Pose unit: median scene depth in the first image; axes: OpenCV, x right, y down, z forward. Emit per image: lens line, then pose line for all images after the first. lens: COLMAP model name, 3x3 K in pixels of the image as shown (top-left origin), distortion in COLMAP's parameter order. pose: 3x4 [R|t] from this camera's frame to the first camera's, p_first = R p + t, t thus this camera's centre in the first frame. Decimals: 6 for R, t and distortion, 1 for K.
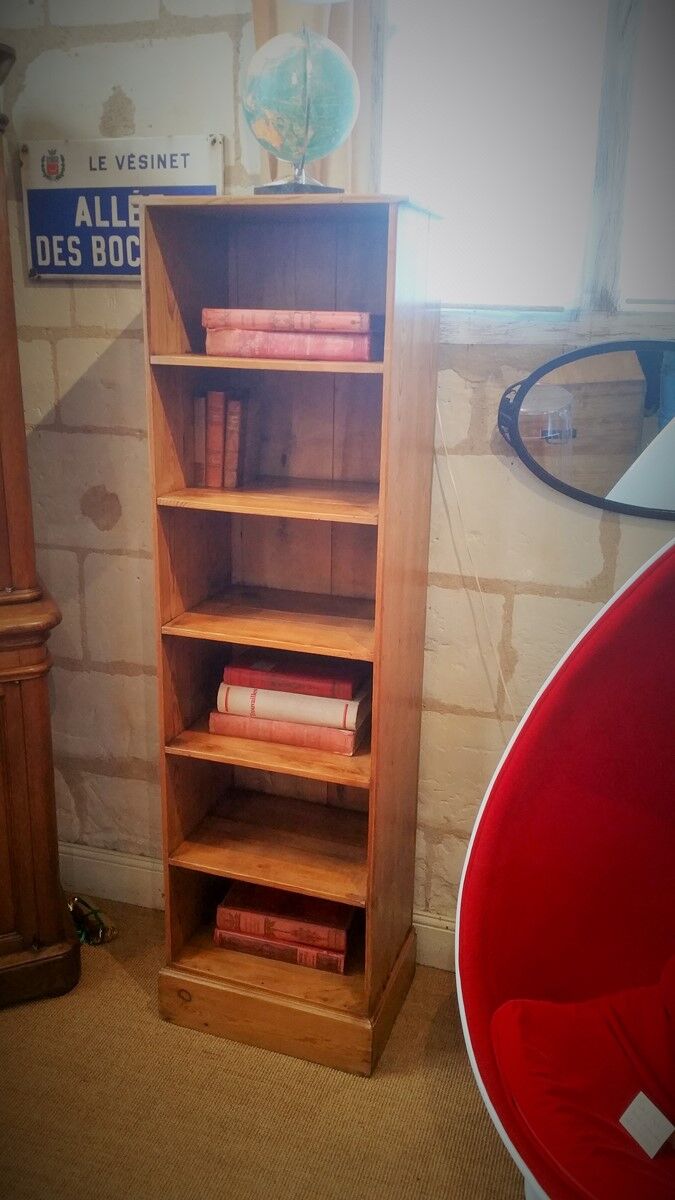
lens RADIAL K [[973.0, 0, 331.2], [0, 973.0, 589.8], [0, 0, 1]] dist [0.058124, -0.065445]
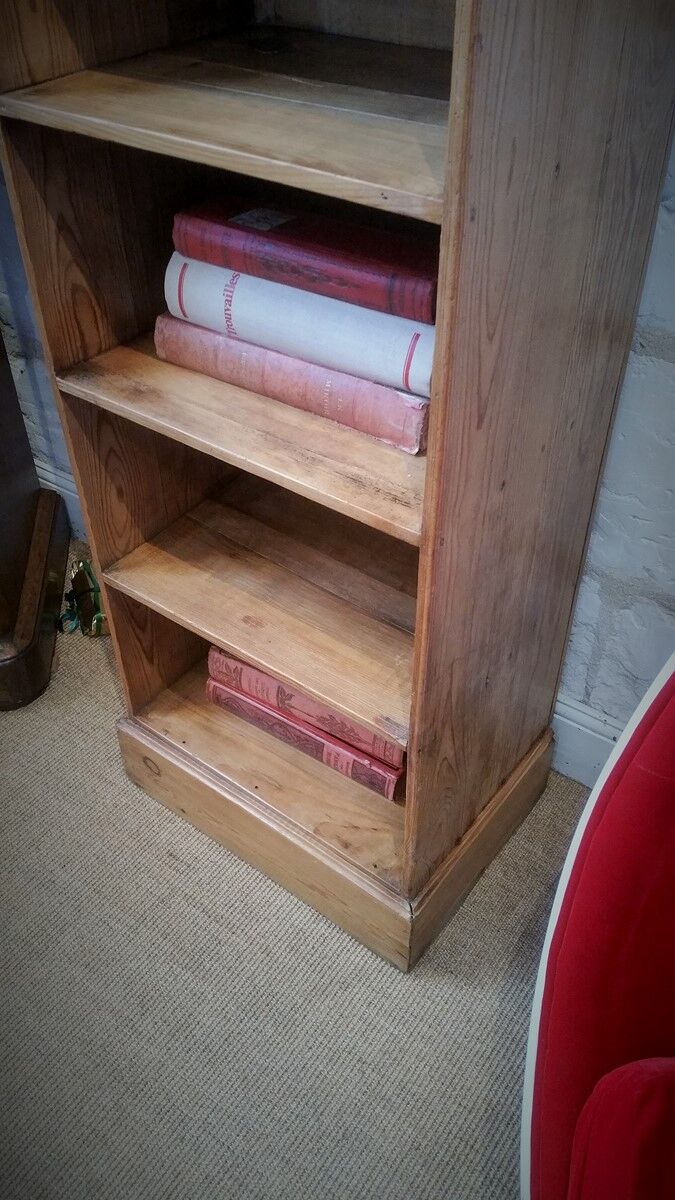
lens RADIAL K [[973.0, 0, 309.8], [0, 973.0, 602.5], [0, 0, 1]] dist [0.058124, -0.065445]
pose [[0.947096, 0.181527, -0.264682, 0.100935], [-0.051200, 0.899577, 0.433751, 0.040831], [0.316840, -0.397253, 0.861280, 0.559351]]
